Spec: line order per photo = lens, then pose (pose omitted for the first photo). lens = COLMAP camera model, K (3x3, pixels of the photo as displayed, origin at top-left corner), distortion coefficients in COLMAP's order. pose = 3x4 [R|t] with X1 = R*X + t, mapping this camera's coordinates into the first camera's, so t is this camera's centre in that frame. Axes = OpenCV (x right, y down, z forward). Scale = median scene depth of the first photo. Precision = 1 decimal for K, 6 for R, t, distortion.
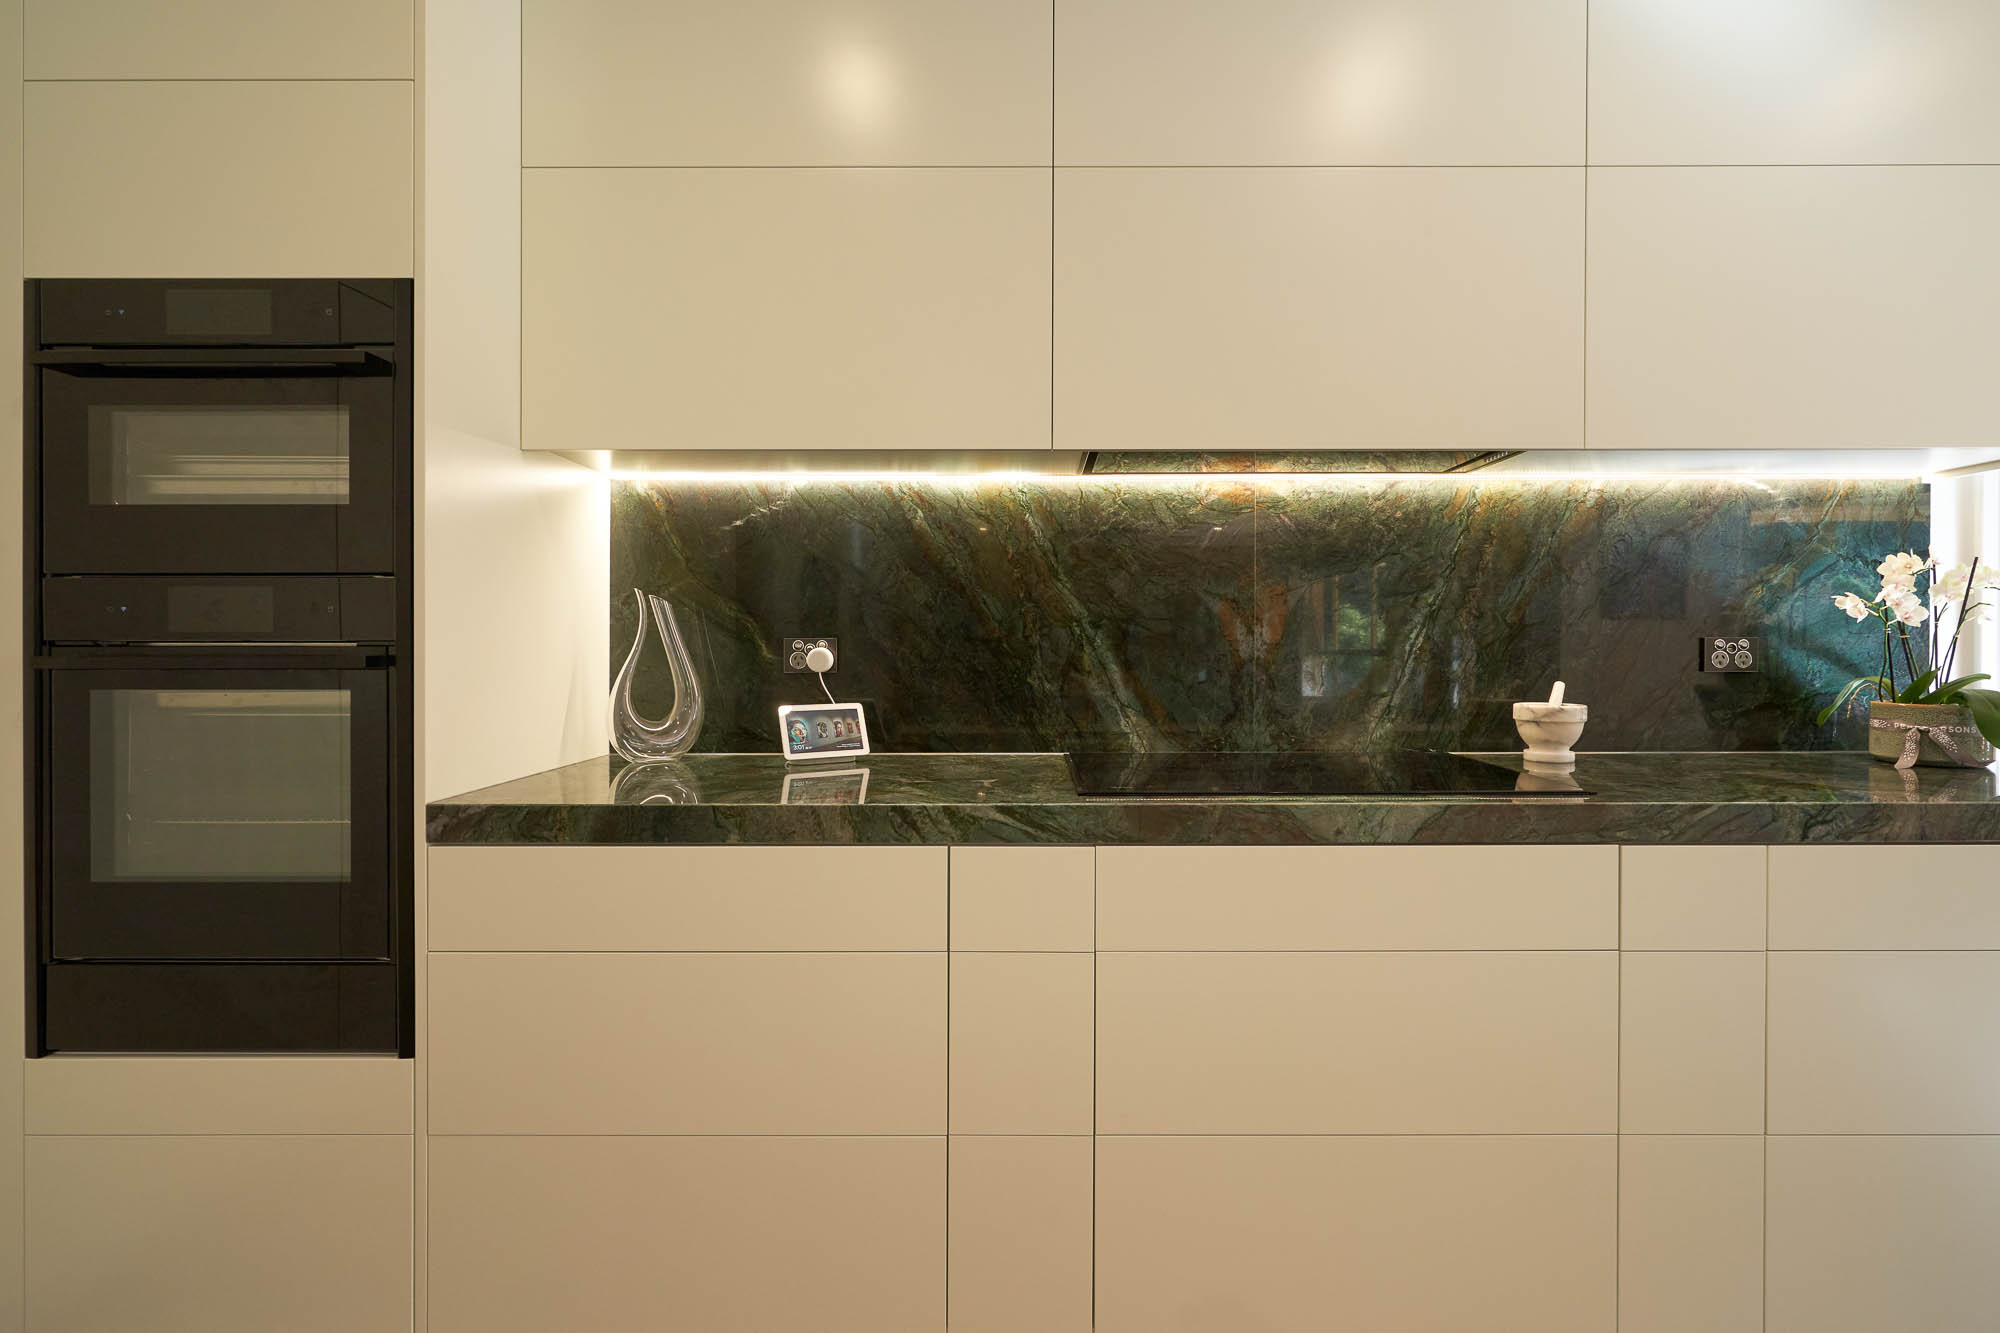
lens RADIAL K [[921.9, 0, 994.4], [0, 921.9, 646.6], [0, 0, 1]] dist [0.001129, -0.000234]
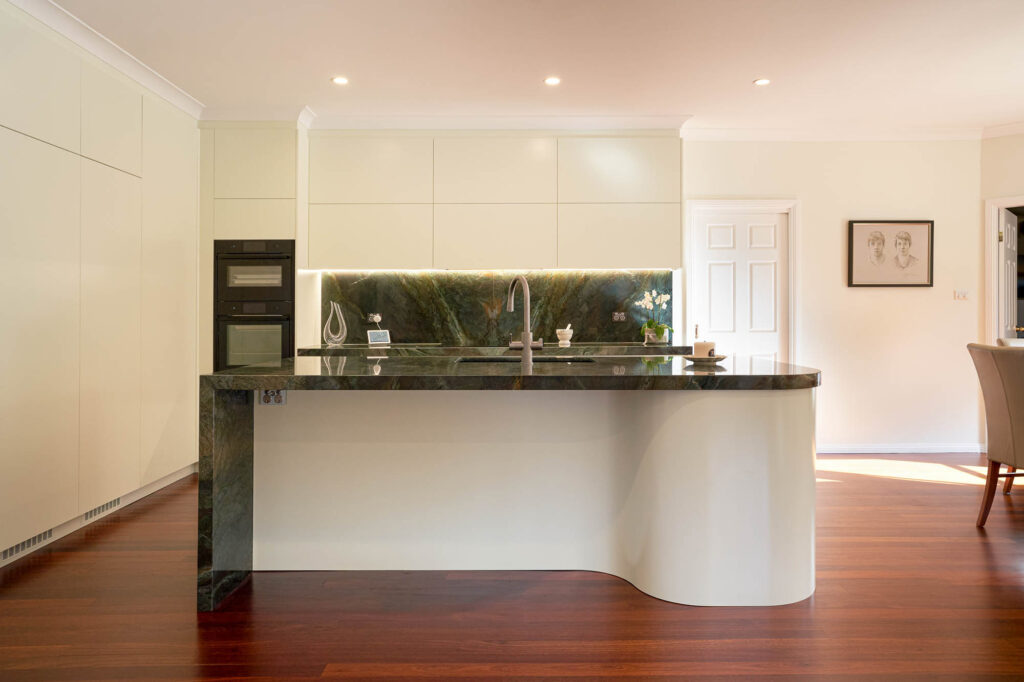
lens RADIAL K [[717.9, 0, 513.3], [0, 717.9, 309.0], [0, 0, 1]] dist [0.001431, 0.000404]
pose [[0.999622, -0.003316, 0.027285, 0.284340], [0.003557, 0.999955, -0.008804, 0.001330], [-0.027254, 0.008897, 0.999589, -1.933733]]
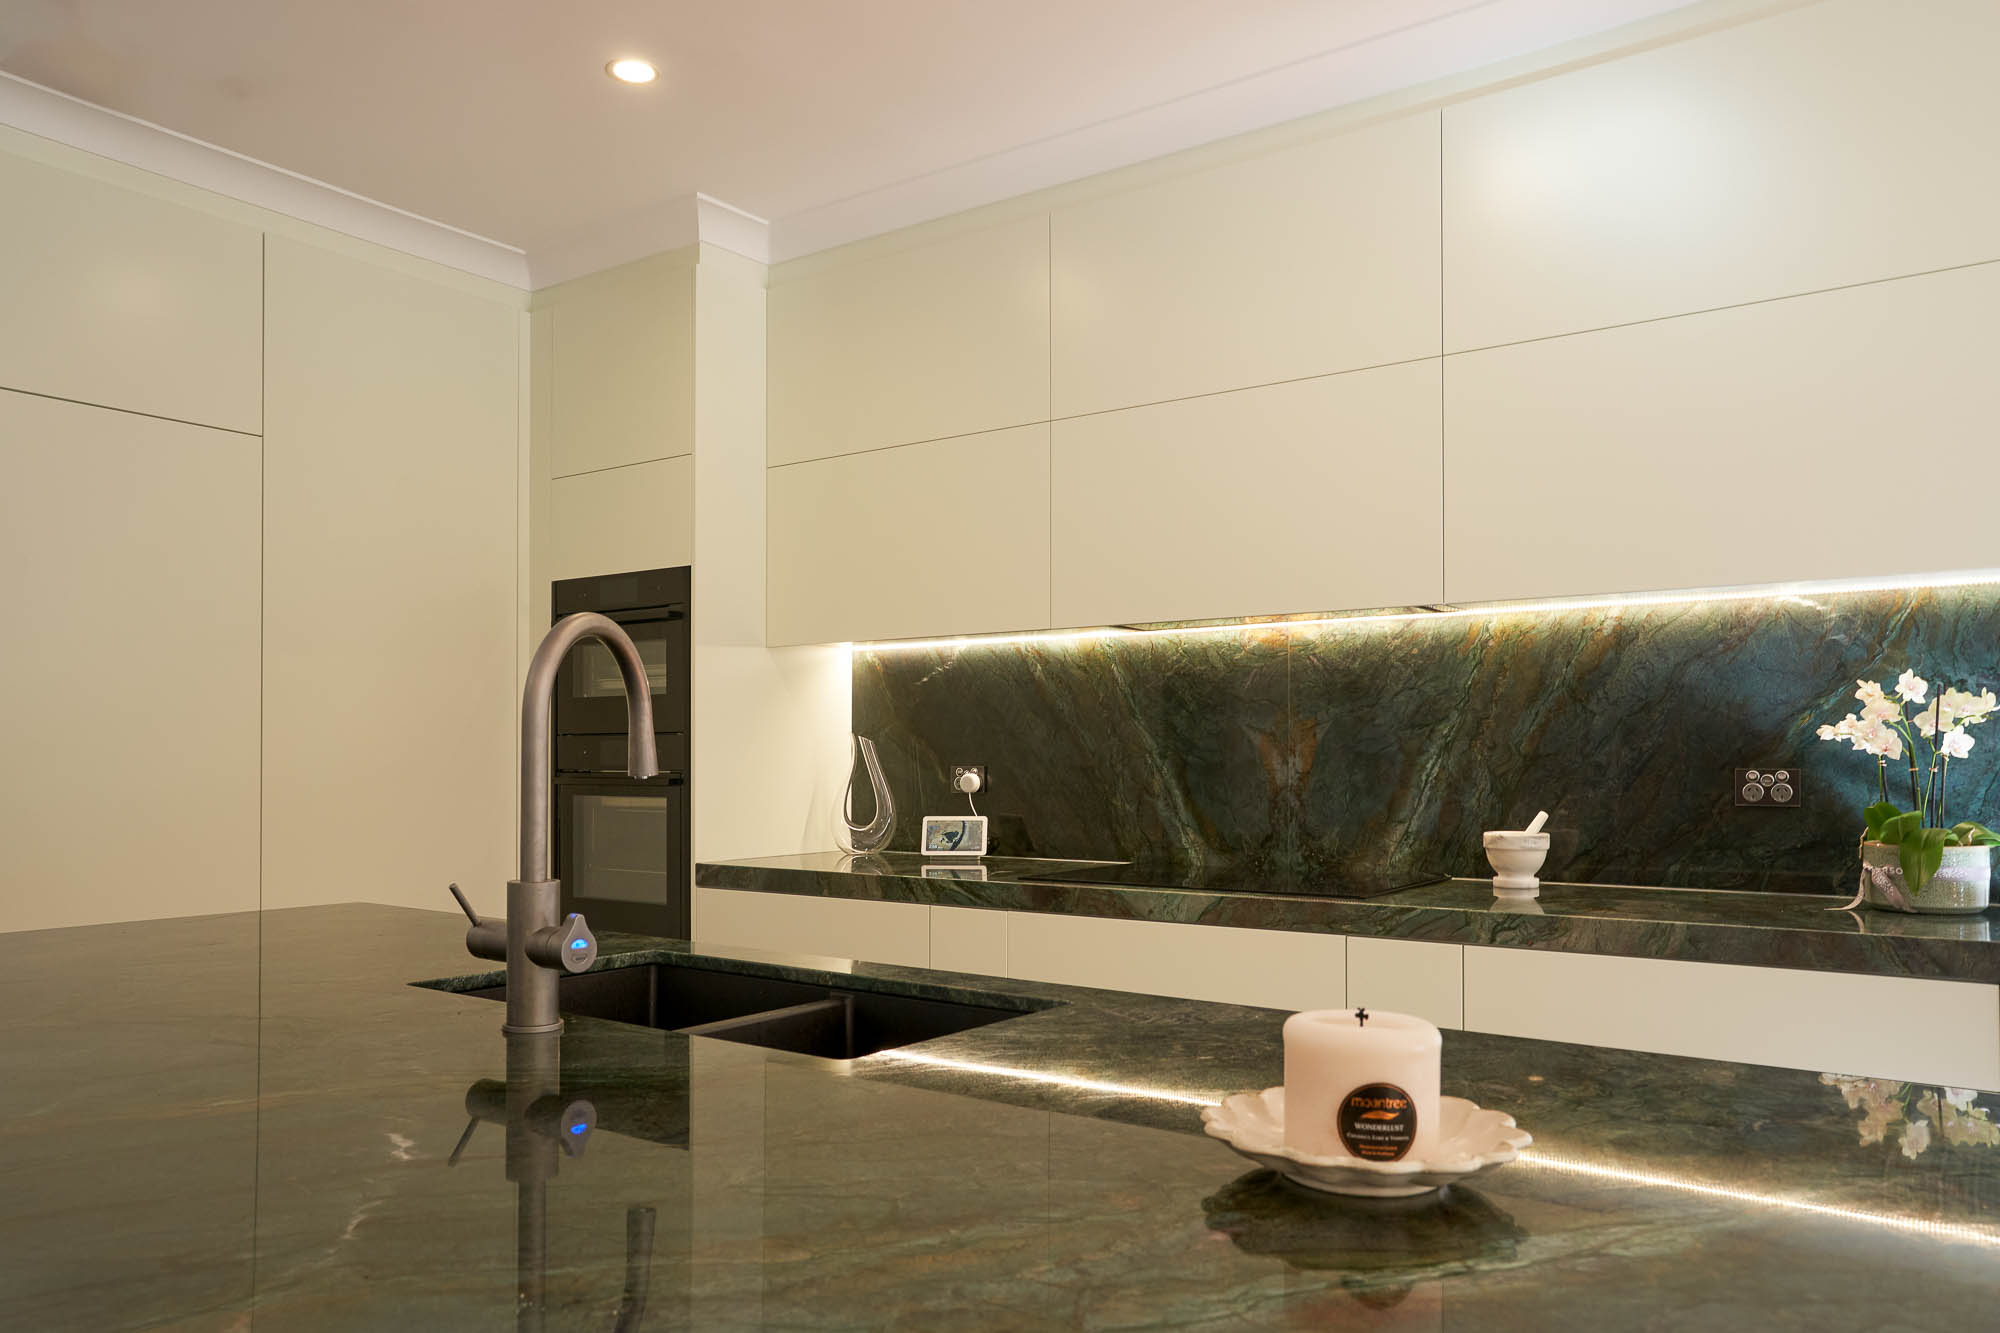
lens RADIAL K [[1432.0, 0, 1001.9], [0, 1432.0, 751.9], [0, 0, 1]] dist [0.001239, 0.001279]
pose [[0.813812, -0.002603, -0.581123, 1.010444], [-0.000449, 0.999987, -0.005107, -0.019037], [0.581129, 0.004417, 0.813800, -0.616255]]
